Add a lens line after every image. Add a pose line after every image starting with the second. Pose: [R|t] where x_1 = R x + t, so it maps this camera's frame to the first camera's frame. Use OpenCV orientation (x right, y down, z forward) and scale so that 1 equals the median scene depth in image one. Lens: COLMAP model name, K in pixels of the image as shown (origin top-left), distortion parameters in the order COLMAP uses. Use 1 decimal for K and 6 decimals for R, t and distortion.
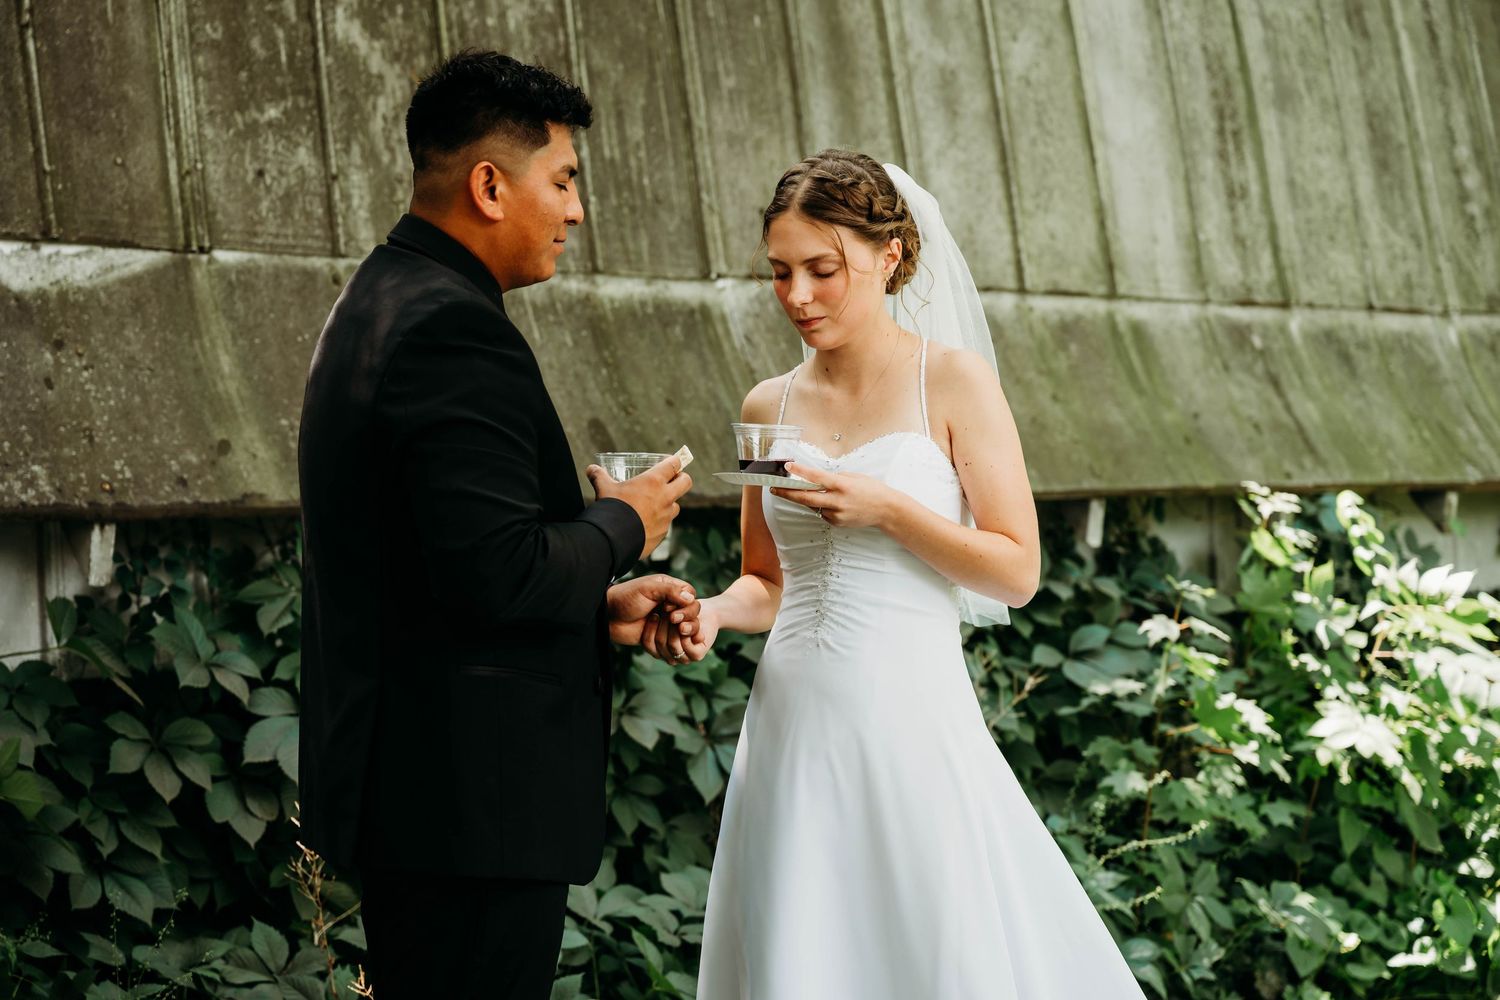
lens RADIAL K [[3207.8, 0, 748.1], [0, 3207.8, 479.3], [0, 0, 1]] dist [0.047596, -0.283090]
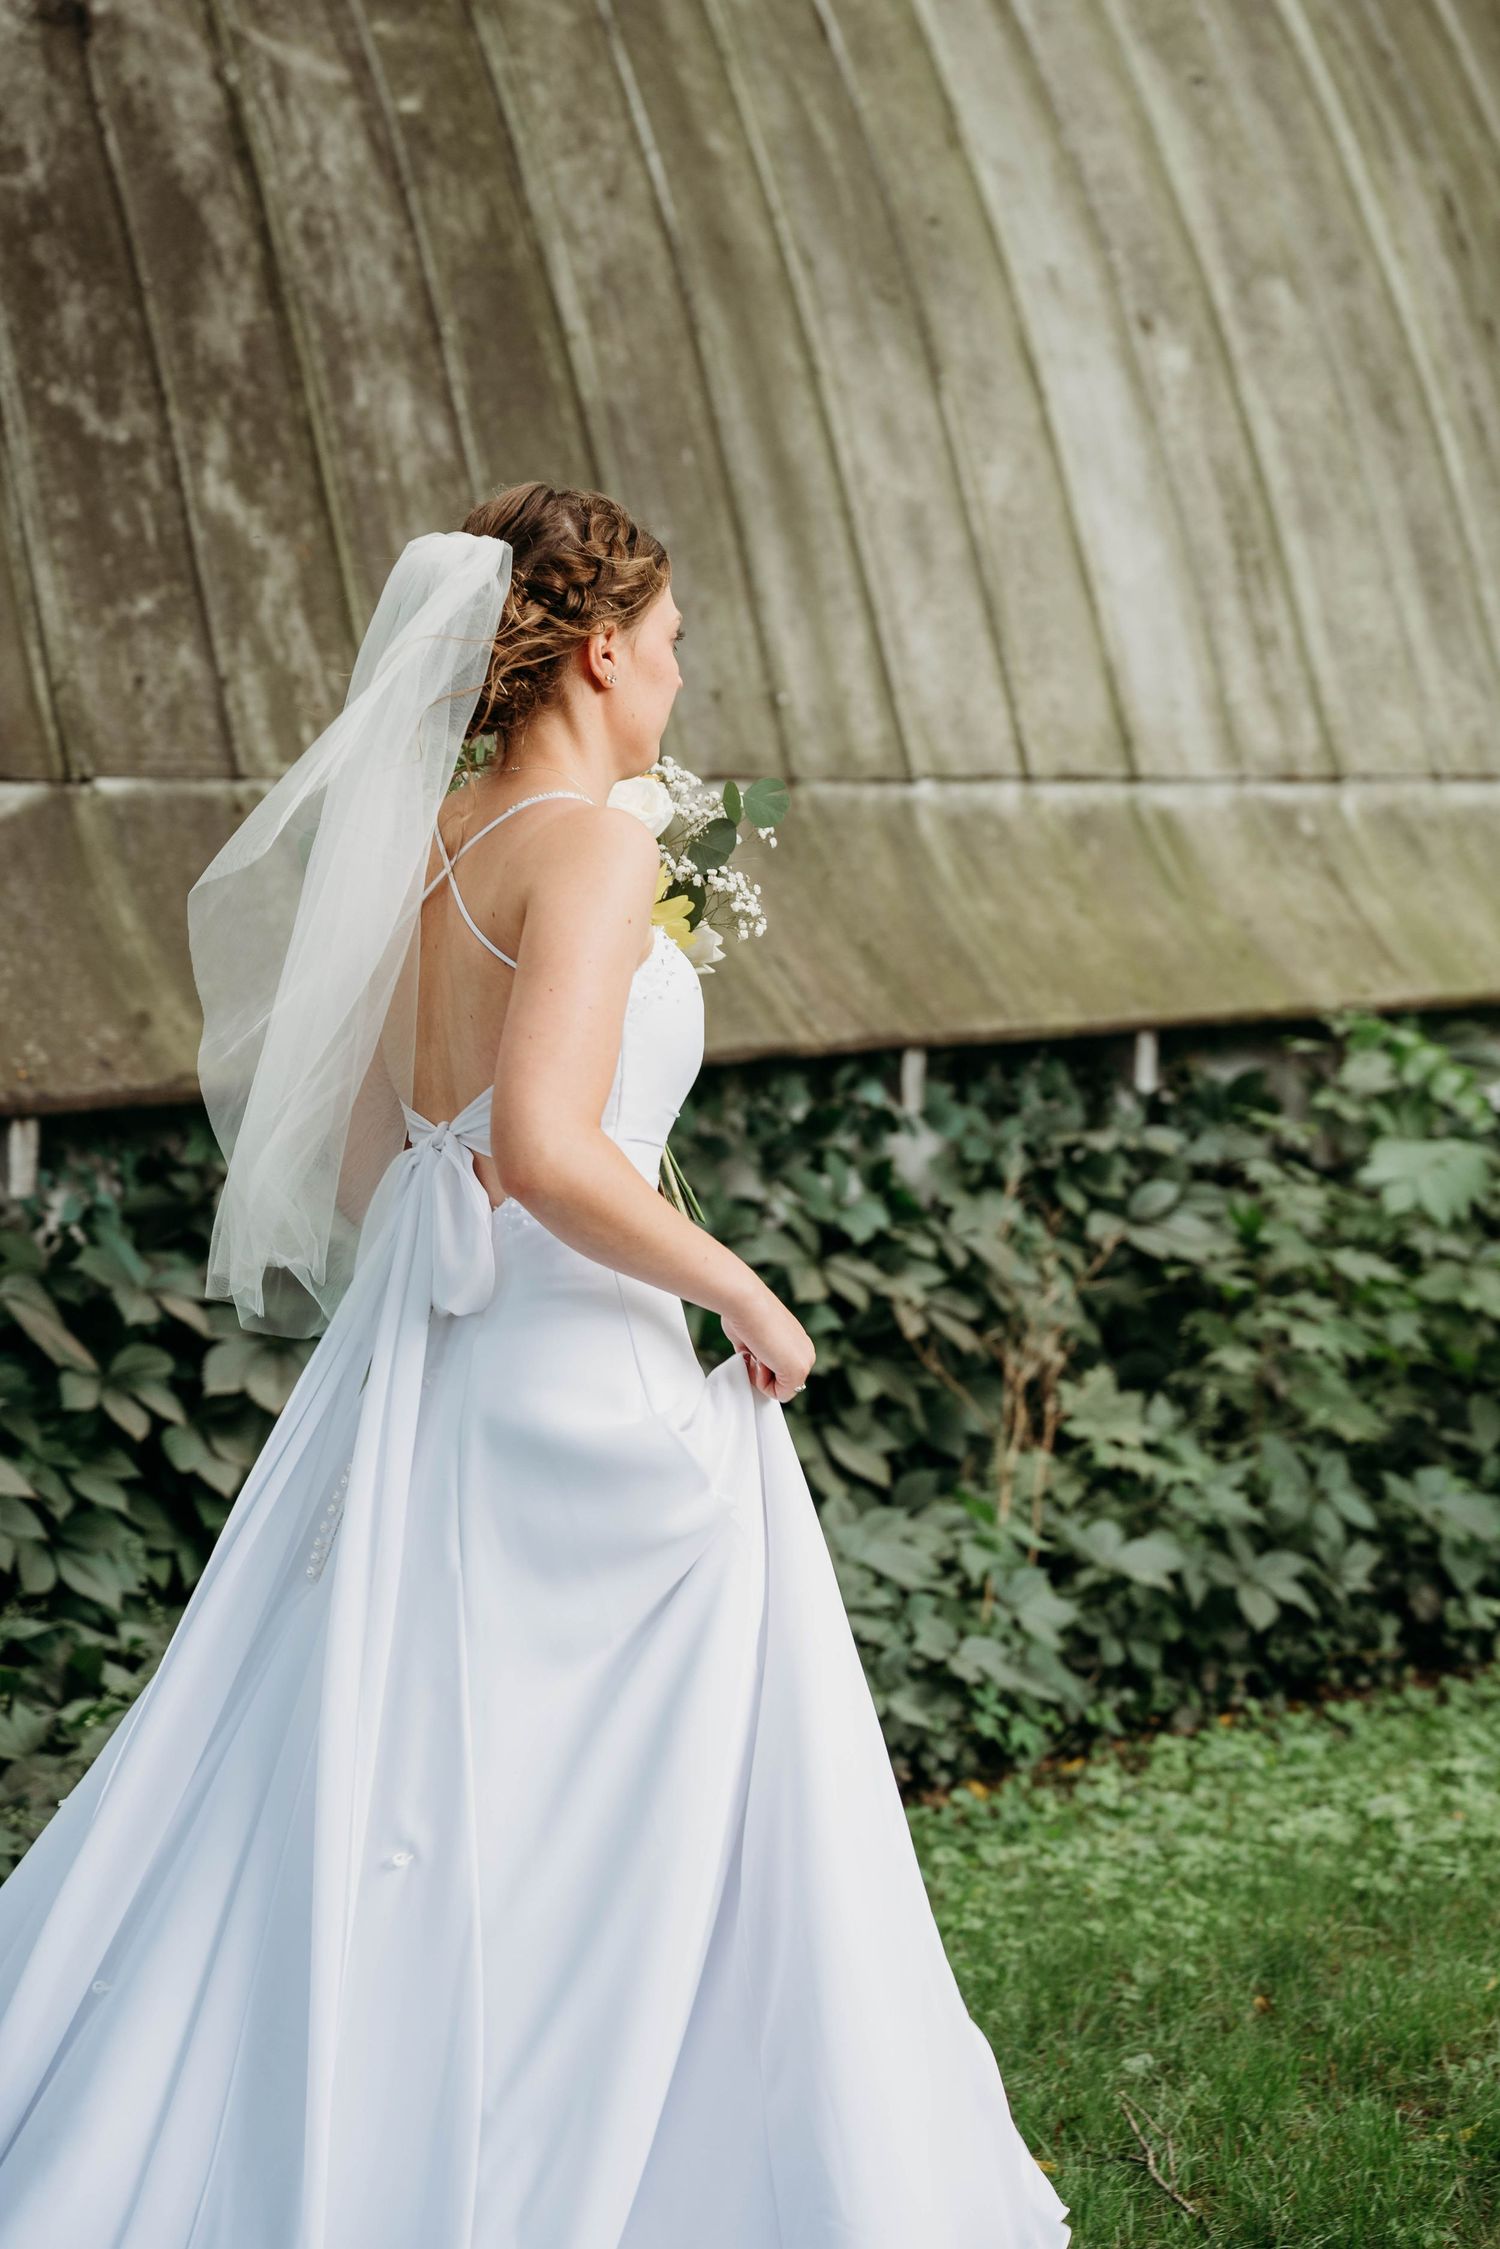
lens RADIAL K [[4809.5, 0, 750.6], [0, 4809.5, 1123.4], [0, 0, 1]] dist [0.047596, -0.283090]
pose [[0.992785, -0.070620, 0.096905, -0.104265], [0.070848, 0.997487, 0.001083, 0.020332], [-0.096738, 0.005791, 0.995293, -0.174872]]
